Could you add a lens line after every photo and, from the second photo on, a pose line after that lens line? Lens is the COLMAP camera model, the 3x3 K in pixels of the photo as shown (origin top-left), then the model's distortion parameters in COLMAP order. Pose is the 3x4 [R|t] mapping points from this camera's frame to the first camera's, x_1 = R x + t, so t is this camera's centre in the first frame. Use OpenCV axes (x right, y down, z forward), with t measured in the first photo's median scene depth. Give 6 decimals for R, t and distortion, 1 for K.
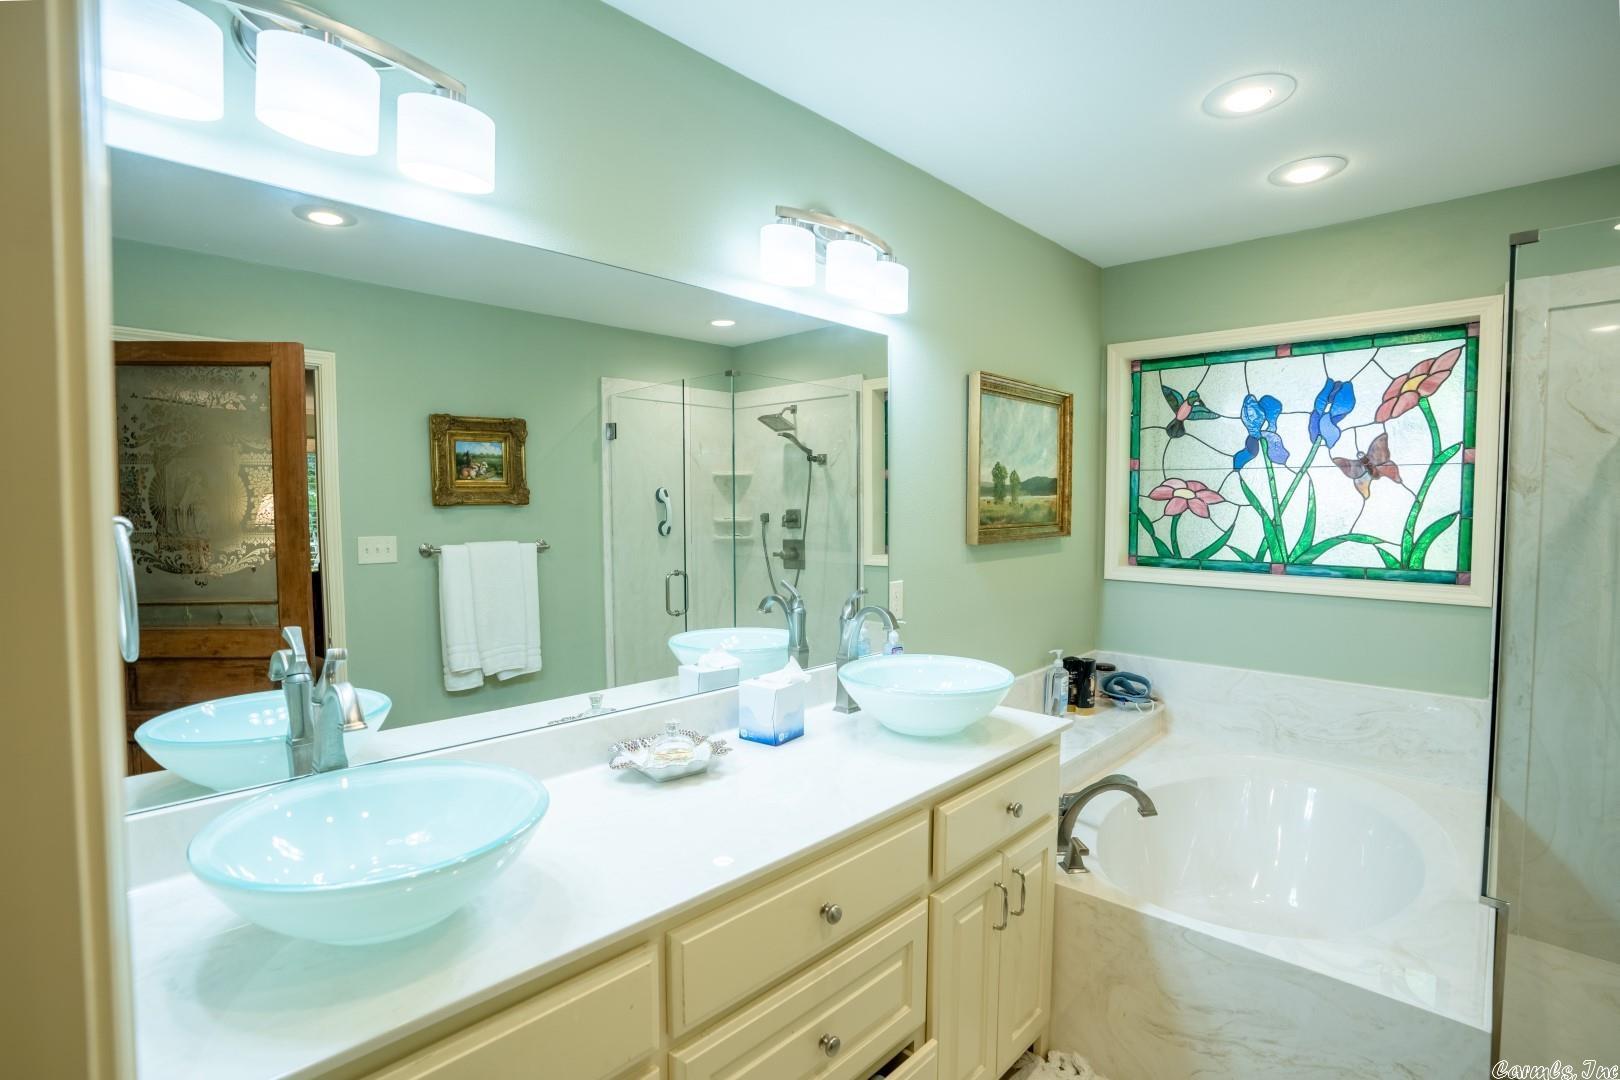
lens RADIAL K [[749.0, 0, 806.3], [0, 749.0, 541.9], [0, 0, 1]] dist [-0.072784, 0.029186]
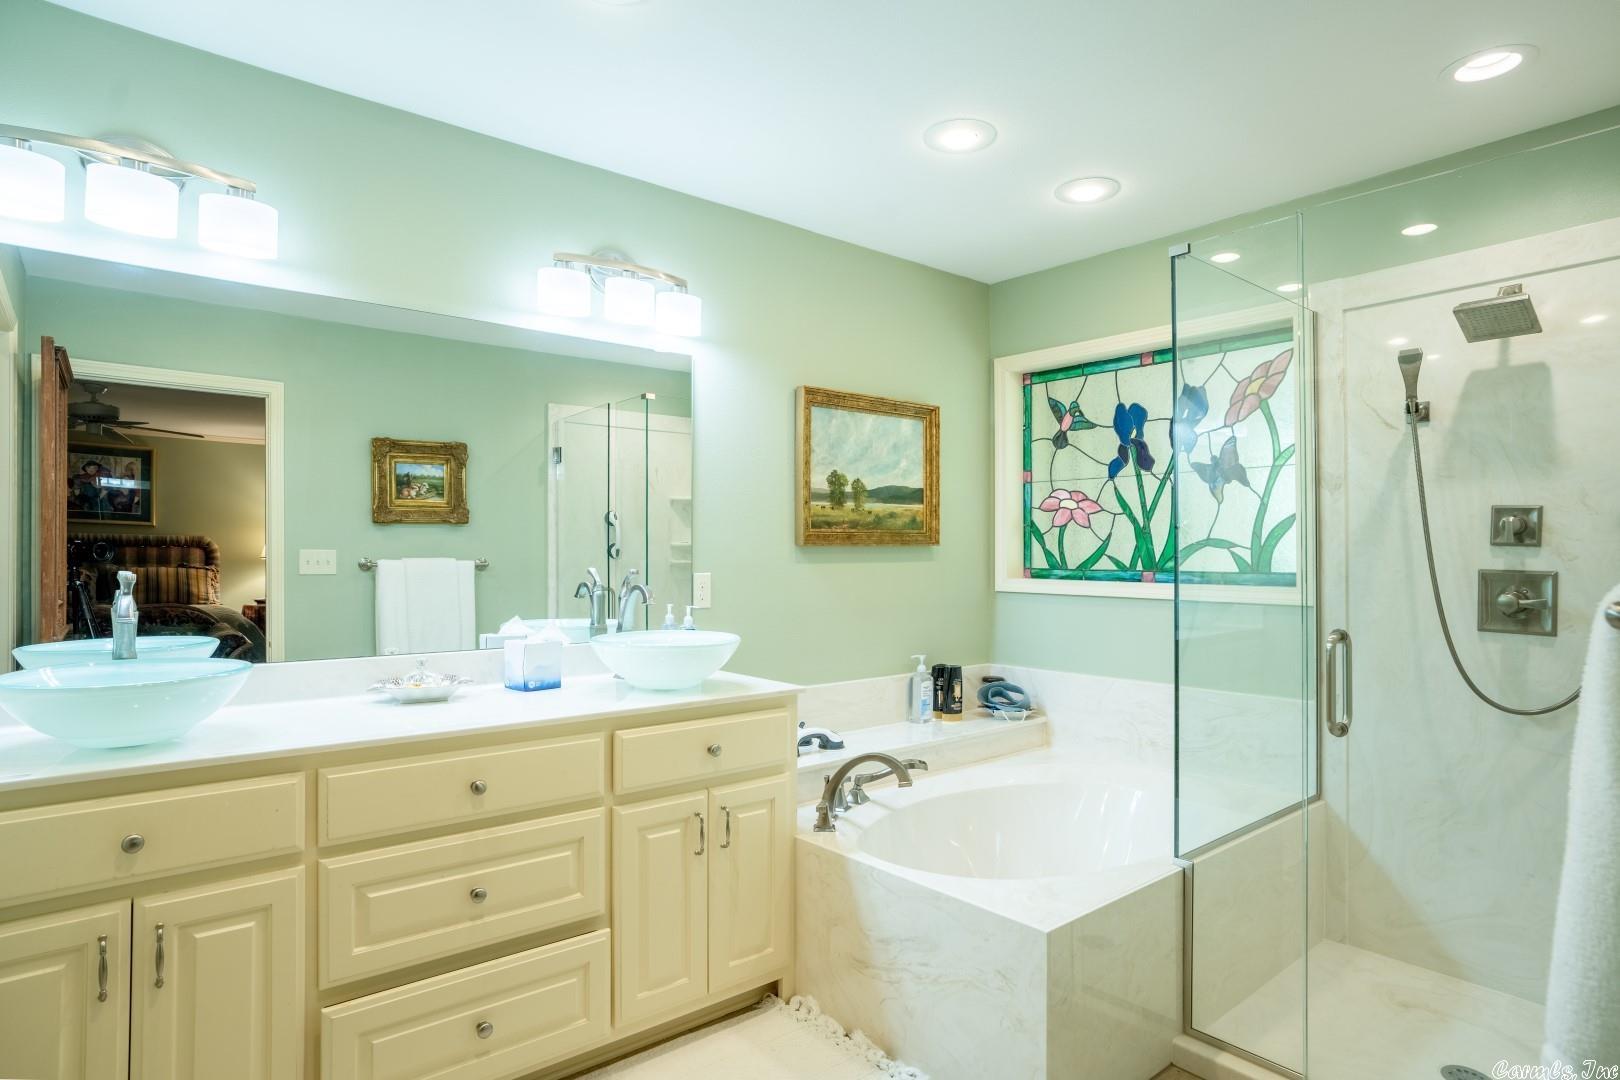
lens RADIAL K [[848.9, 0, 813.2], [0, 848.9, 542.1], [0, 0, 1]] dist [-0.056436, 0.026841]
pose [[0.995193, -0.001550, -0.097923, 0.307133], [-0.004441, 0.998132, -0.060935, 0.061862], [0.097834, 0.061077, 0.993327, -0.179358]]
